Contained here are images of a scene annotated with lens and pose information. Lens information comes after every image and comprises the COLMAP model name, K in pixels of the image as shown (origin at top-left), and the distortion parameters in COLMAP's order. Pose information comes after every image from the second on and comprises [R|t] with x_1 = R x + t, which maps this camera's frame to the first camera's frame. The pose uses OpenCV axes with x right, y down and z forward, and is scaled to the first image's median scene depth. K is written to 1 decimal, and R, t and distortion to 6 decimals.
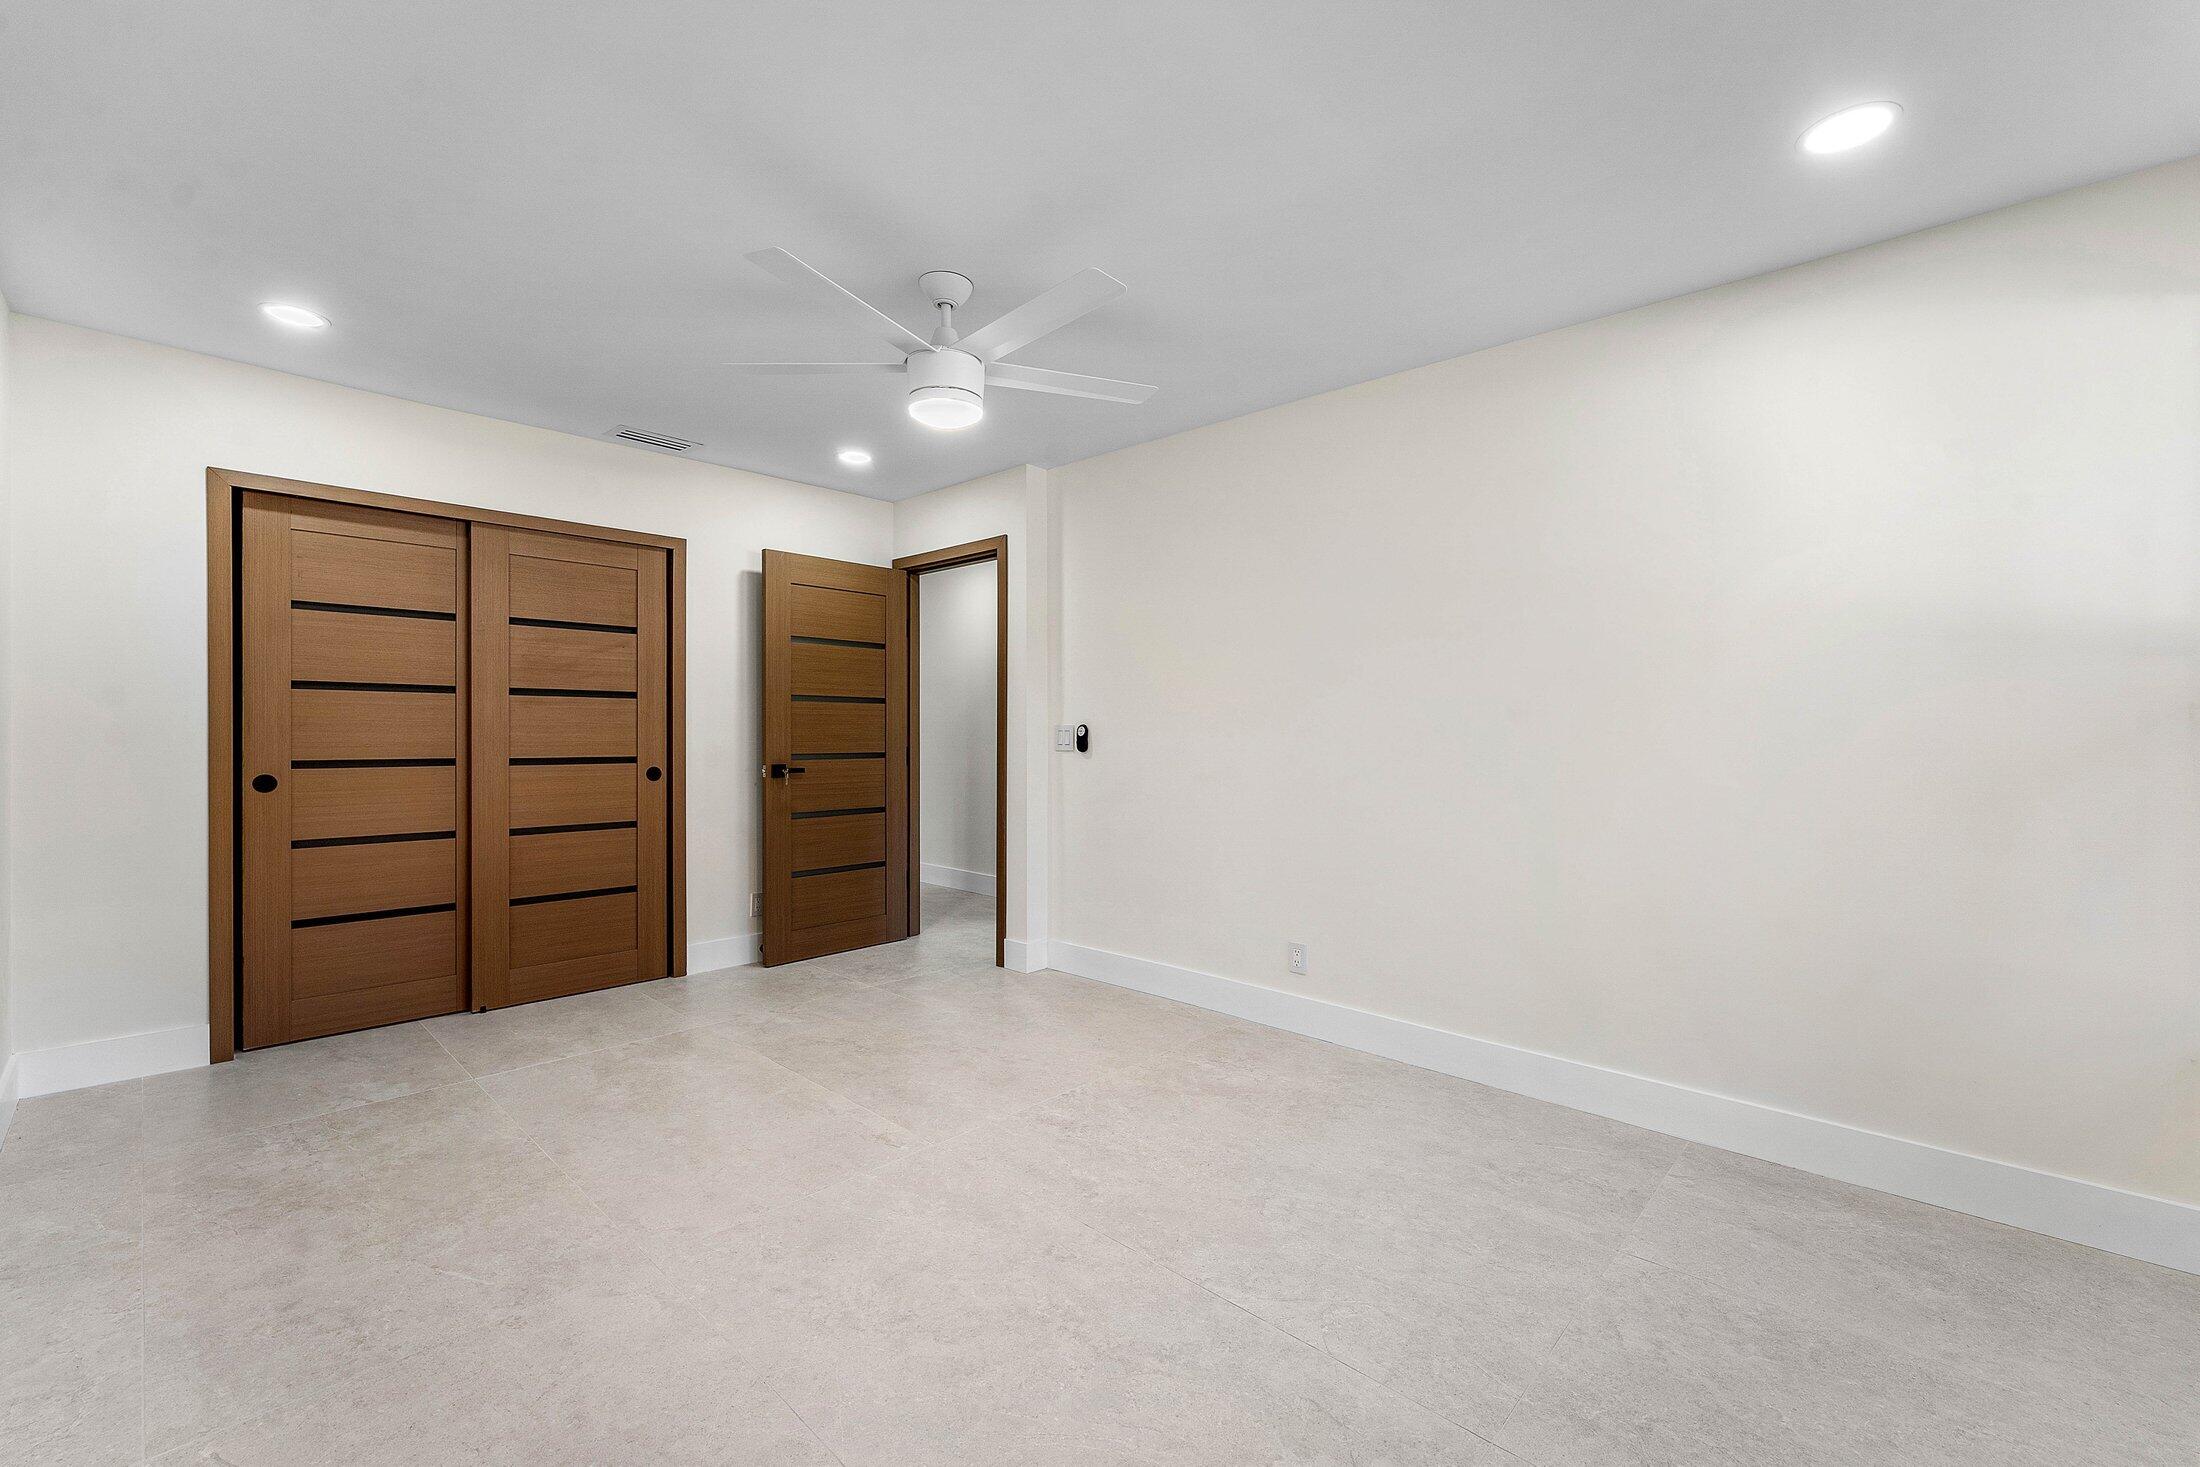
lens RADIAL K [[924.9, 0, 1083.9], [0, 924.9, 739.1], [0, 0, 1]] dist [0.001552, -0.000101]
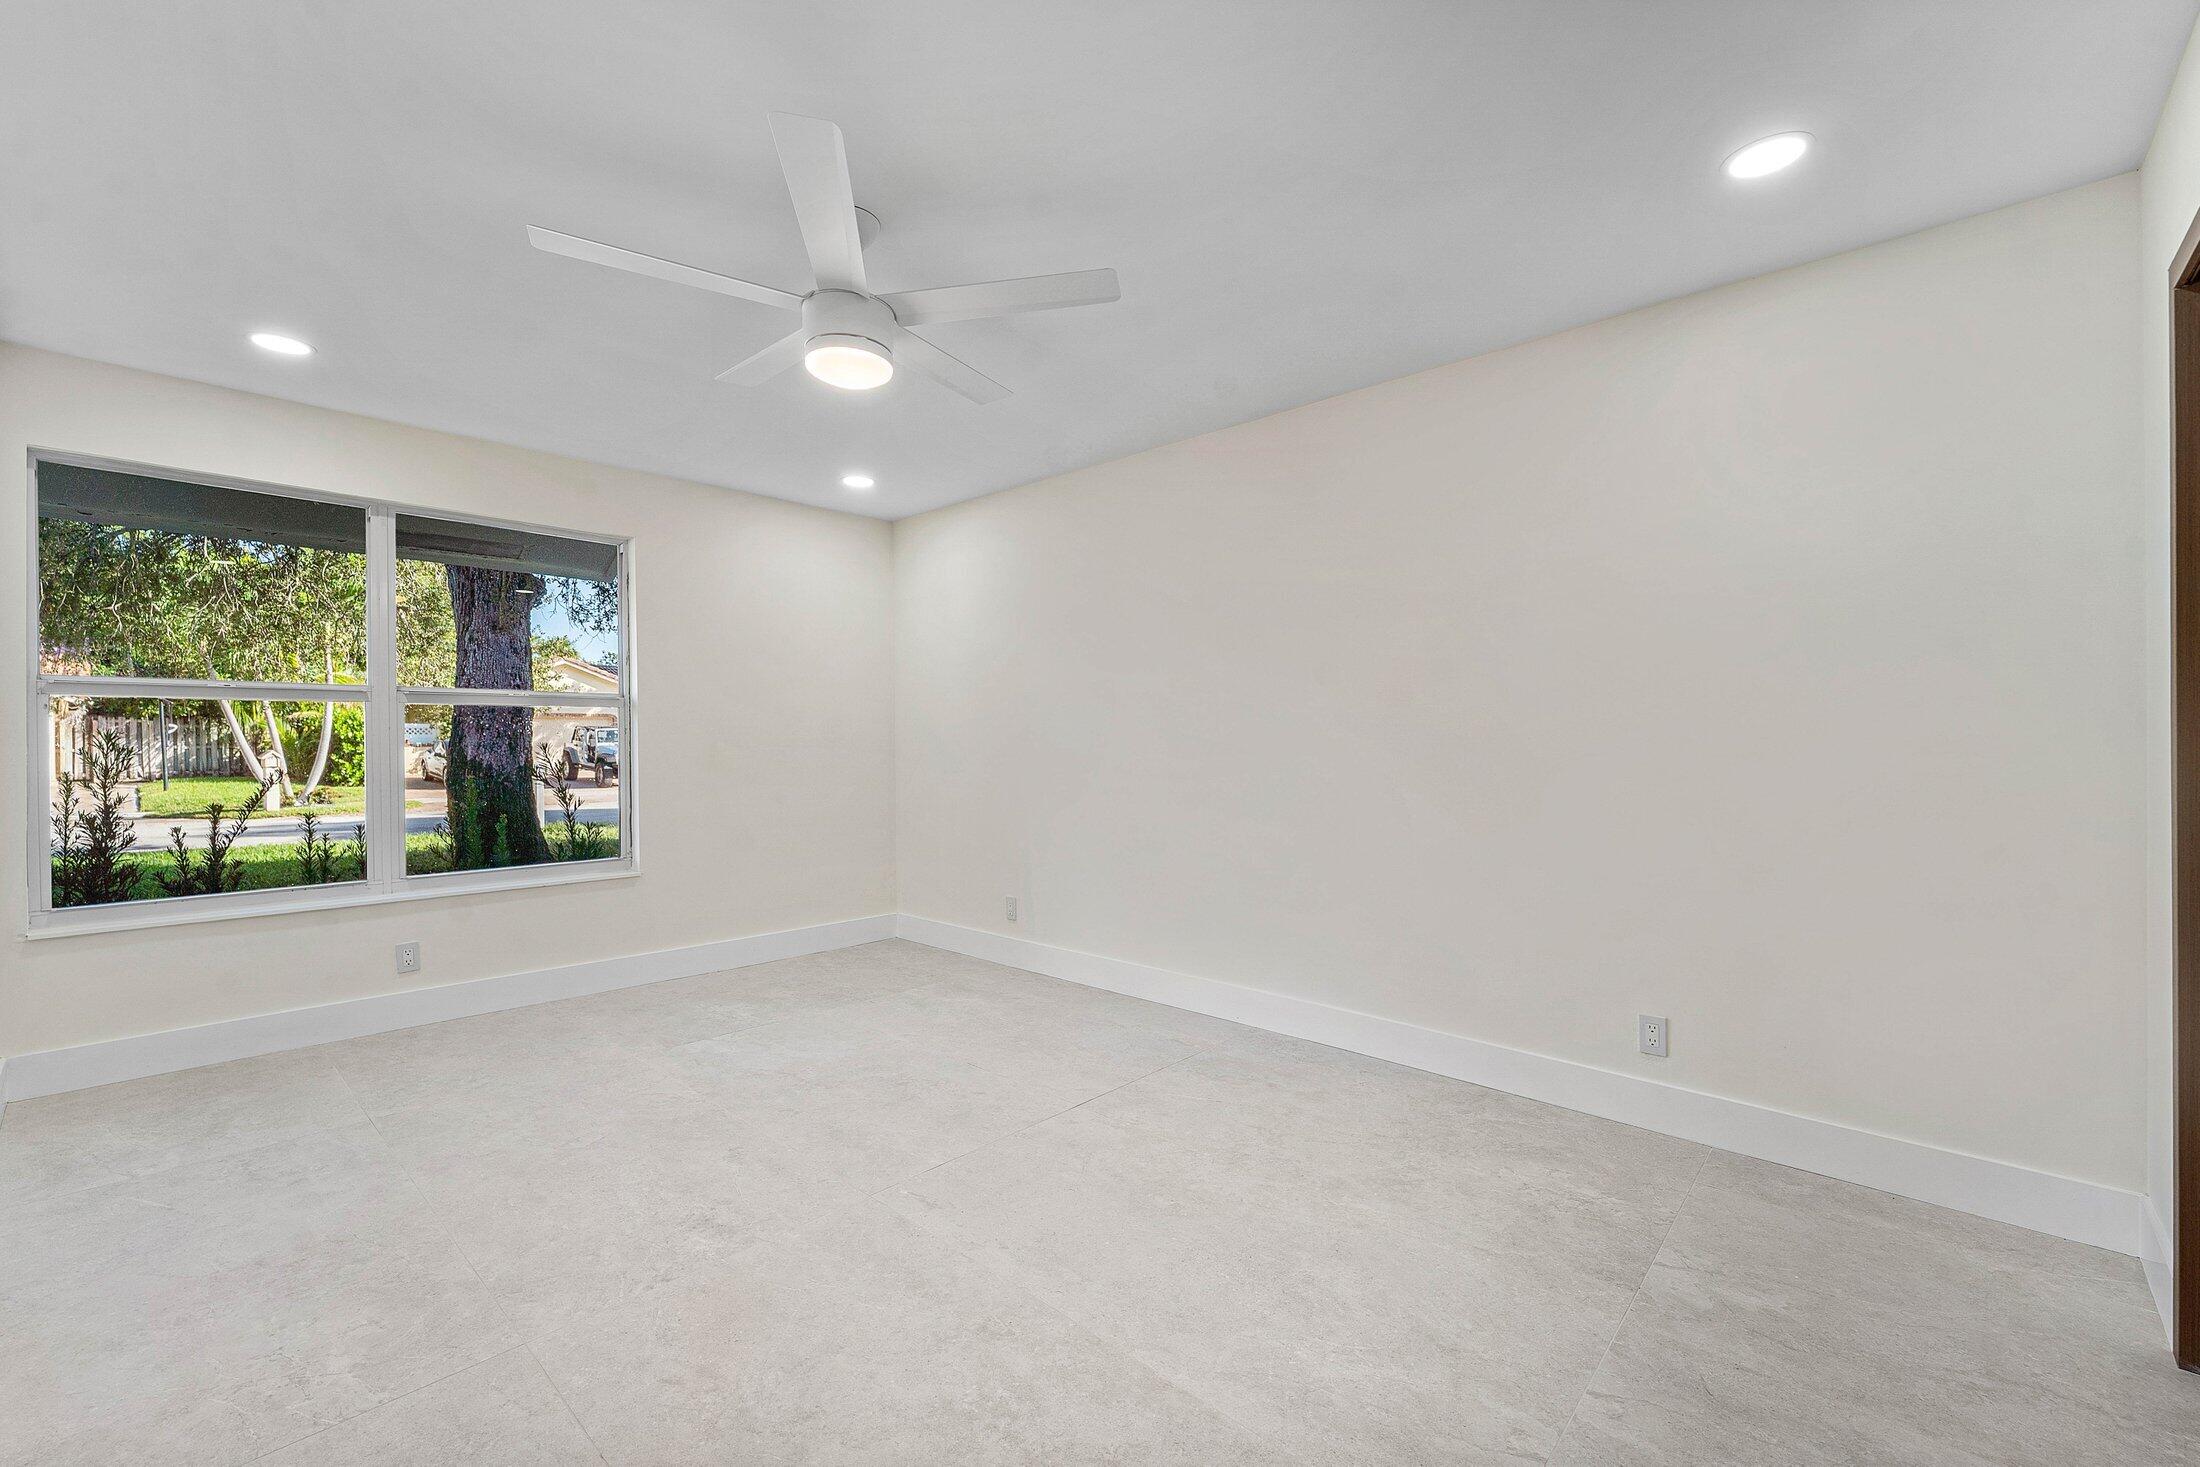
lens RADIAL K [[924.9, 0, 1083.9], [0, 924.9, 739.1], [0, 0, 1]] dist [0.001552, -0.000101]
pose [[-0.999863, -0.007960, -0.014494, -0.334151], [-0.008073, 0.999937, 0.007757, -0.014773], [0.014431, 0.007873, -0.999865, 1.802527]]
